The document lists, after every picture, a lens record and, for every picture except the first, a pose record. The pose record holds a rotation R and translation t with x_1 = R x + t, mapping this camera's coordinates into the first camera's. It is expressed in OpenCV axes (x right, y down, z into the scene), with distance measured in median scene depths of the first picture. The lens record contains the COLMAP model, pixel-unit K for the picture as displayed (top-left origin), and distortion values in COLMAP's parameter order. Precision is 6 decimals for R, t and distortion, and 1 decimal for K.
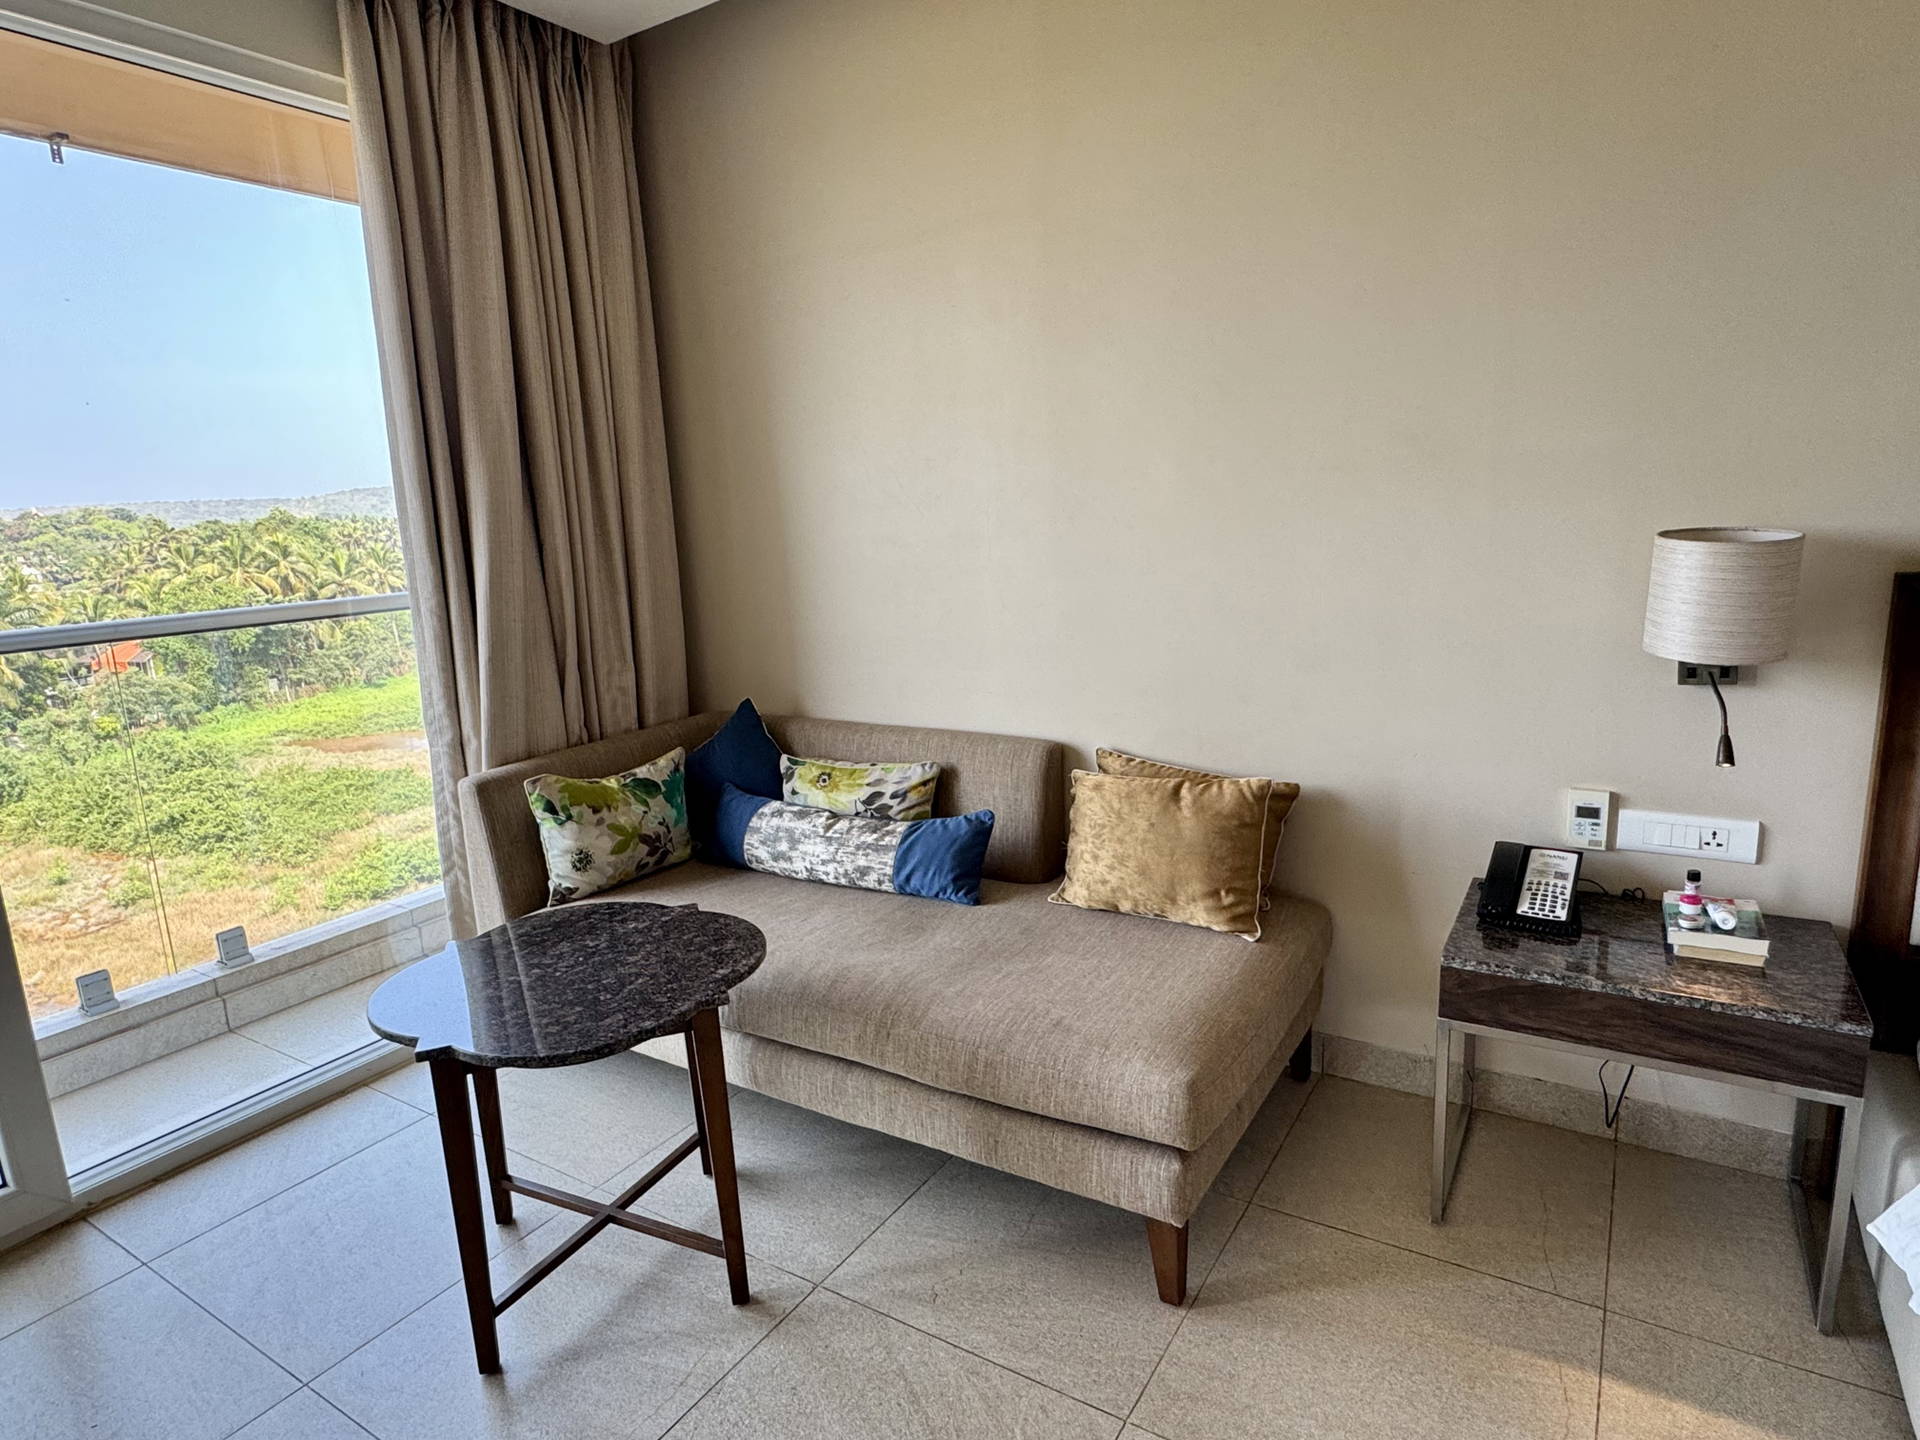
lens RADIAL K [[1073.2, 0, 960.0], [0, 1073.2, 720.0], [0, 0, 1]] dist [-0.000810, 0.000120]
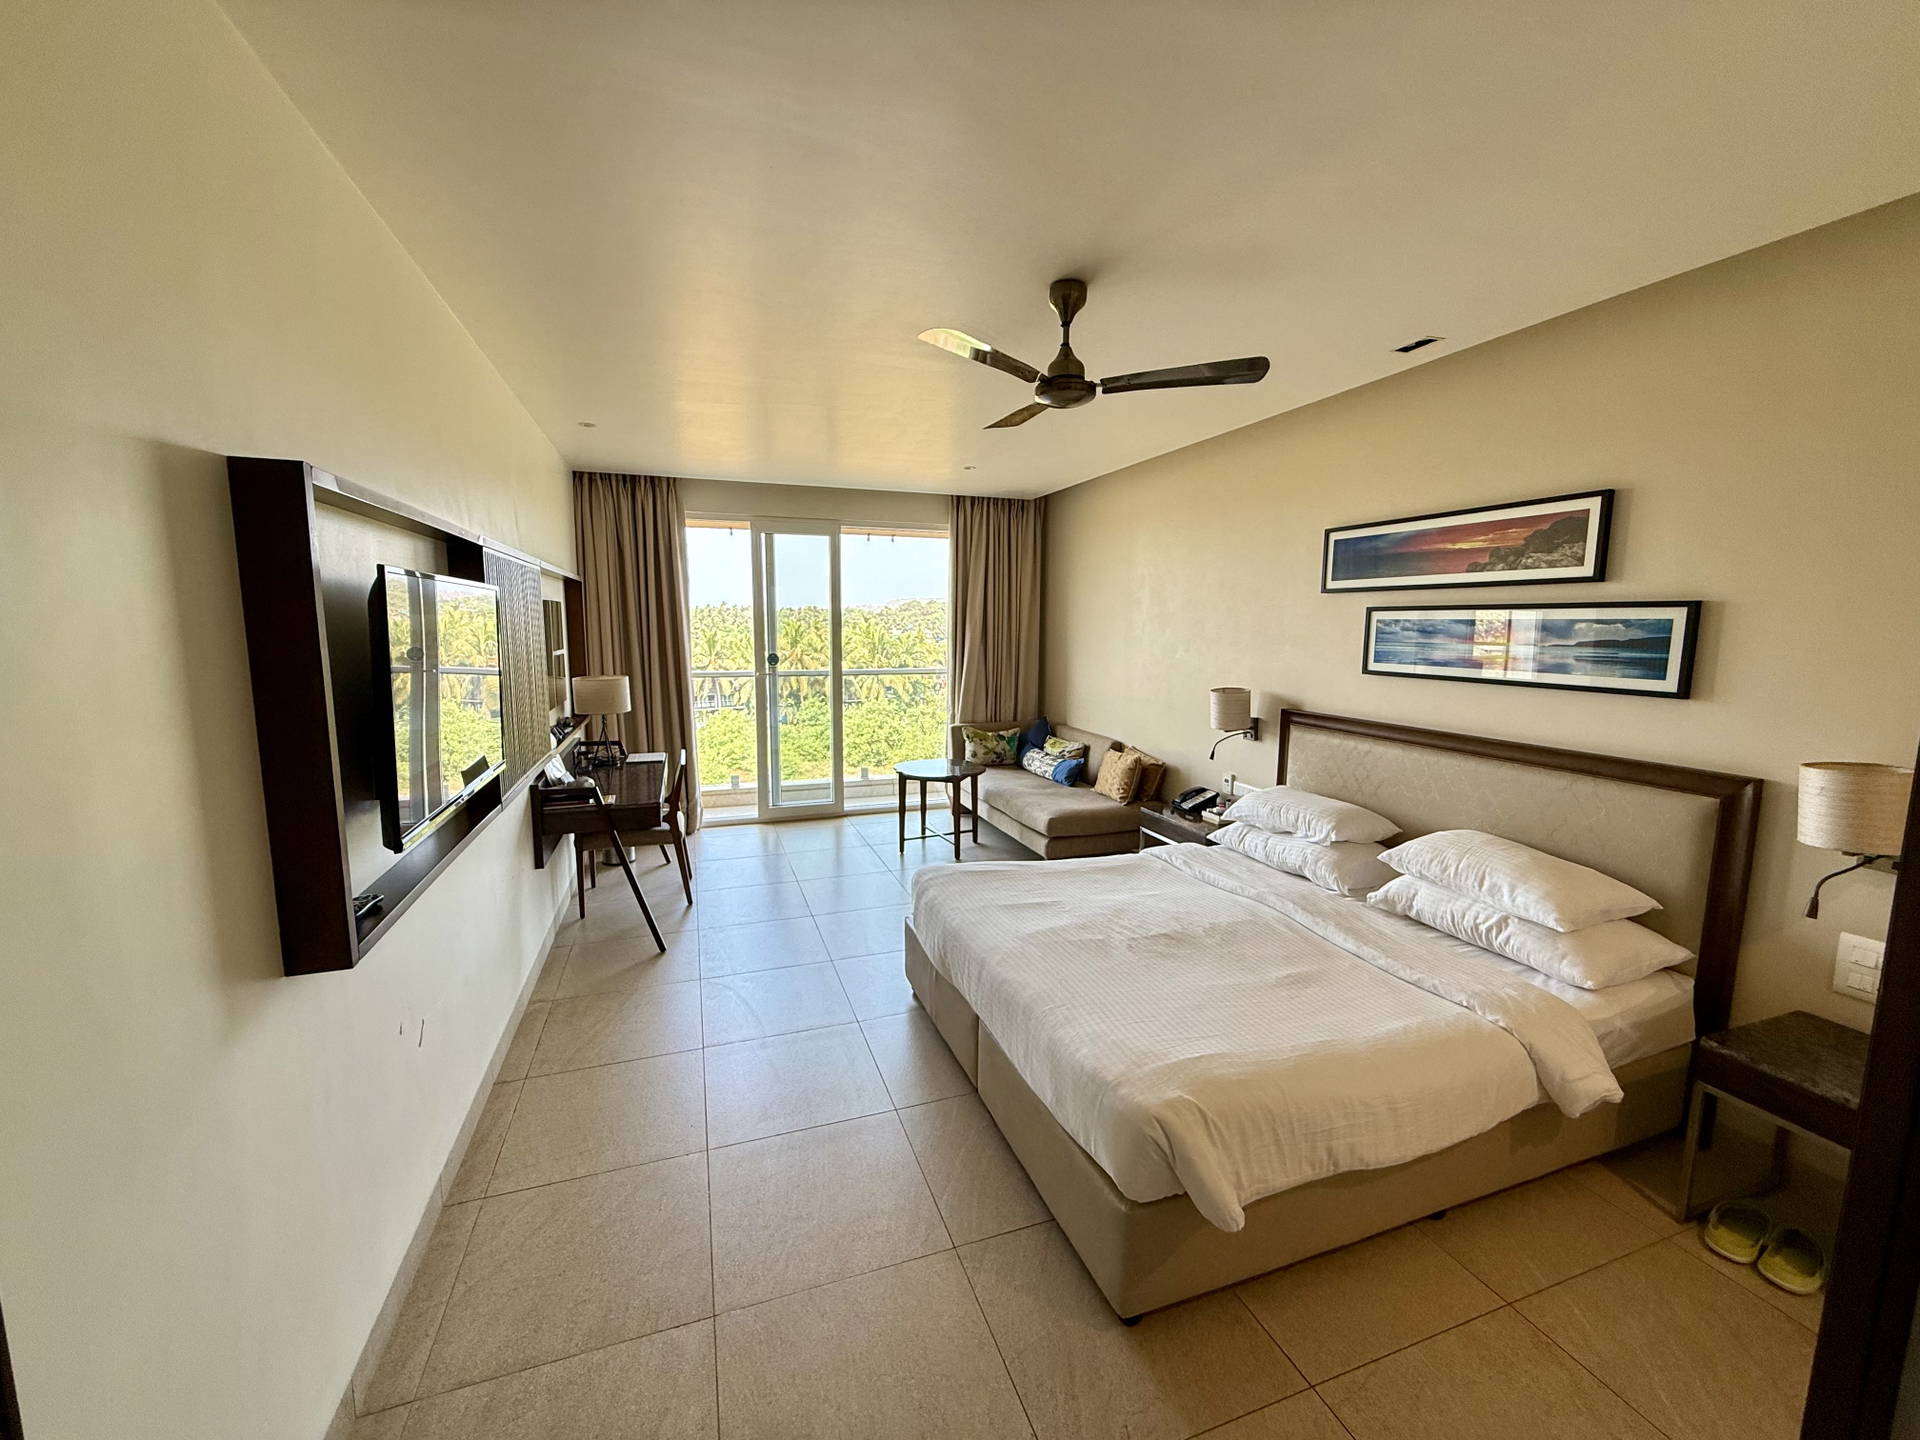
lens RADIAL K [[760.6, 0, 960.0], [0, 760.6, 720.0], [0, 0, 1]] dist [0.000588, 0.000062]
pose [[0.782153, 0.130415, -0.609285, 0.976960], [-0.162009, 0.986784, 0.003241, 0.026129], [0.601655, 0.096175, 0.792945, -0.842207]]
